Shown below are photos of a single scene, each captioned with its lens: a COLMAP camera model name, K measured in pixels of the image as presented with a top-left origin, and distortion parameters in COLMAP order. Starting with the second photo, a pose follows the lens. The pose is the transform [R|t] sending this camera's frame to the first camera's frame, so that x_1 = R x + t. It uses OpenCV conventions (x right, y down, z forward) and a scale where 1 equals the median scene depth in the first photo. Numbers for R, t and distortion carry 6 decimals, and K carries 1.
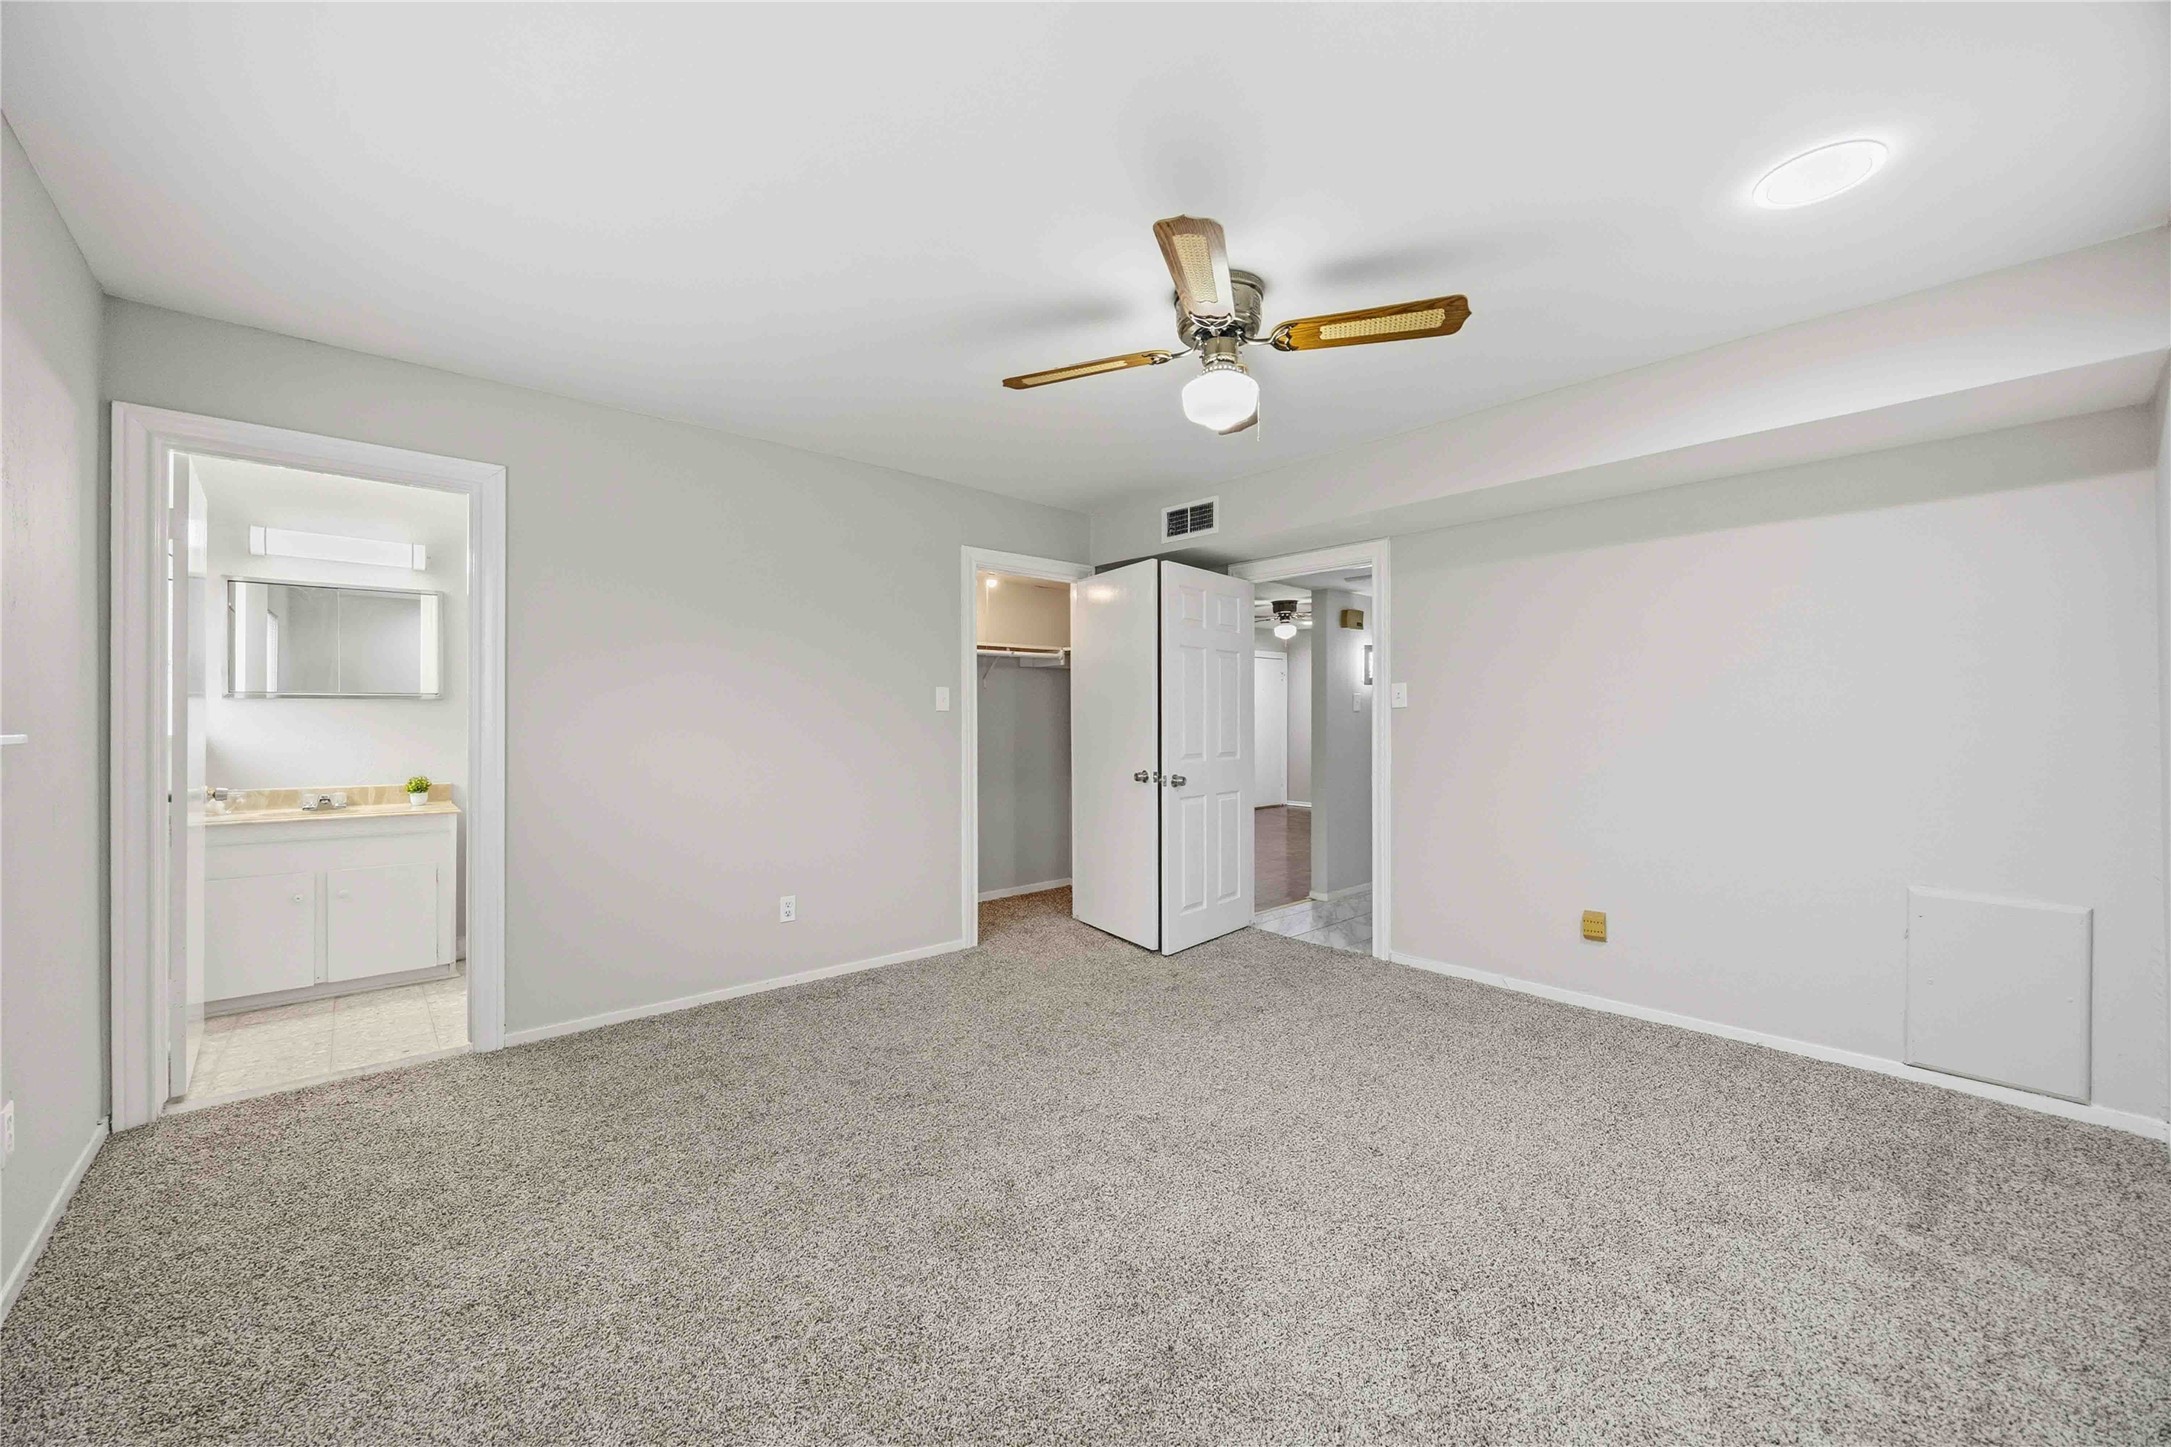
lens RADIAL K [[849.9, 0, 1083.7], [0, 849.9, 732.5], [0, 0, 1]] dist [-0.001070, -0.000288]
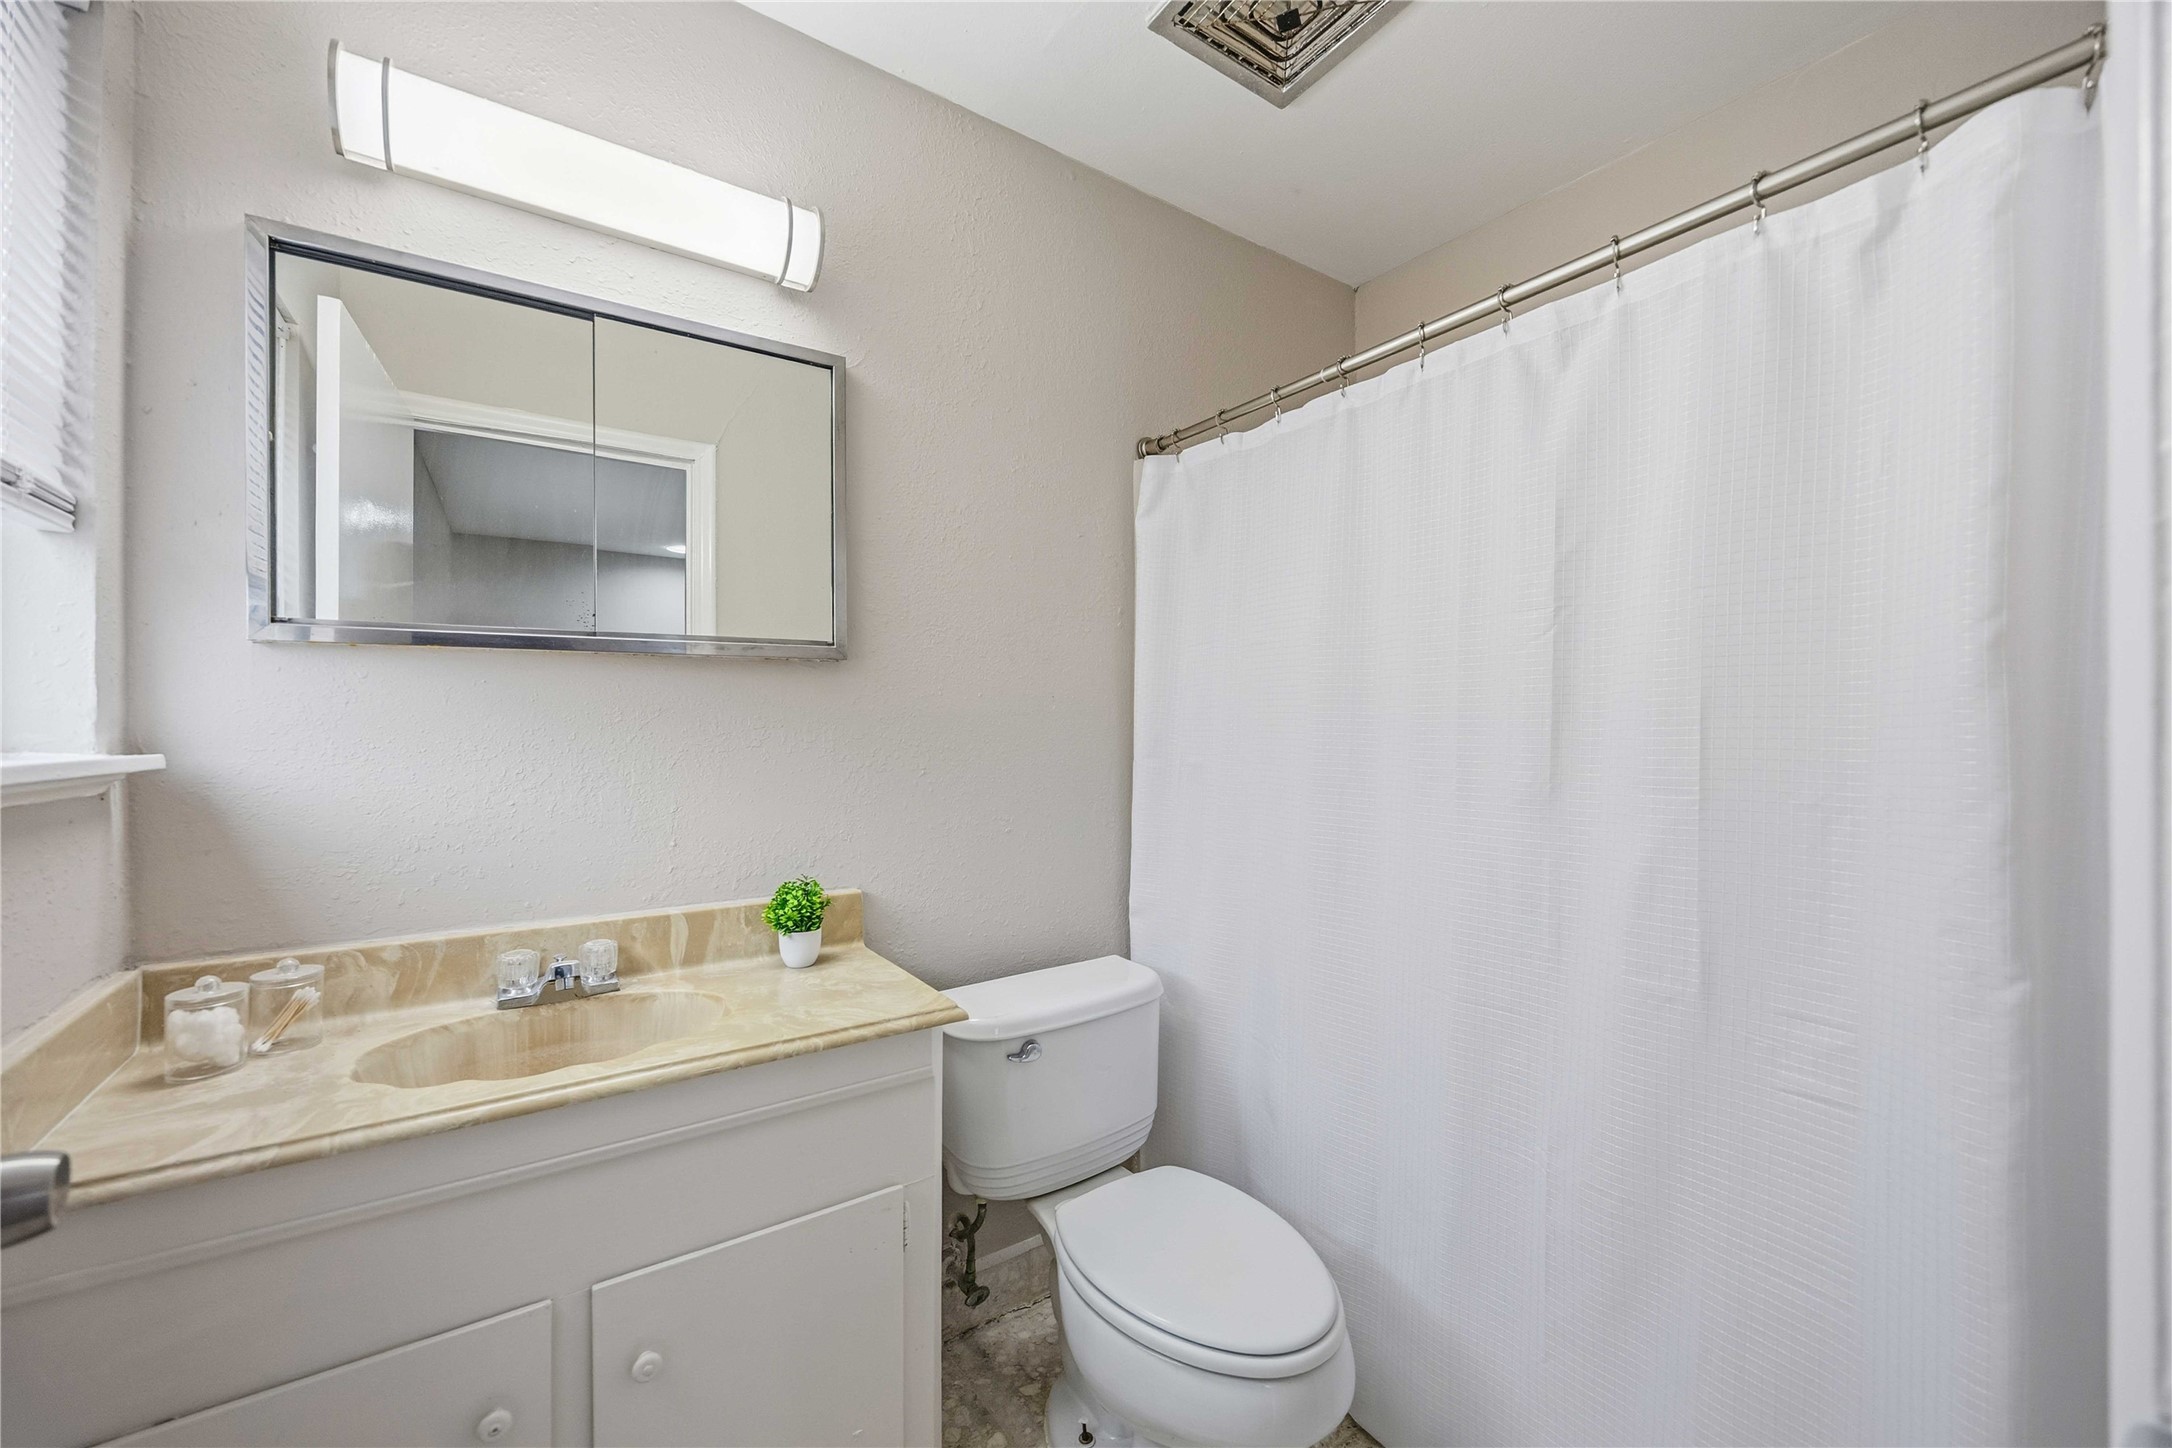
lens RADIAL K [[850.3, 0, 1084.2], [0, 850.3, 733.0], [0, 0, 1]] dist [-0.001070, -0.000288]
pose [[0.988615, -0.007703, -0.150267, -0.658775], [0.005777, 0.999896, -0.013251, -0.003237], [0.150354, 0.012232, 0.988557, 0.722261]]
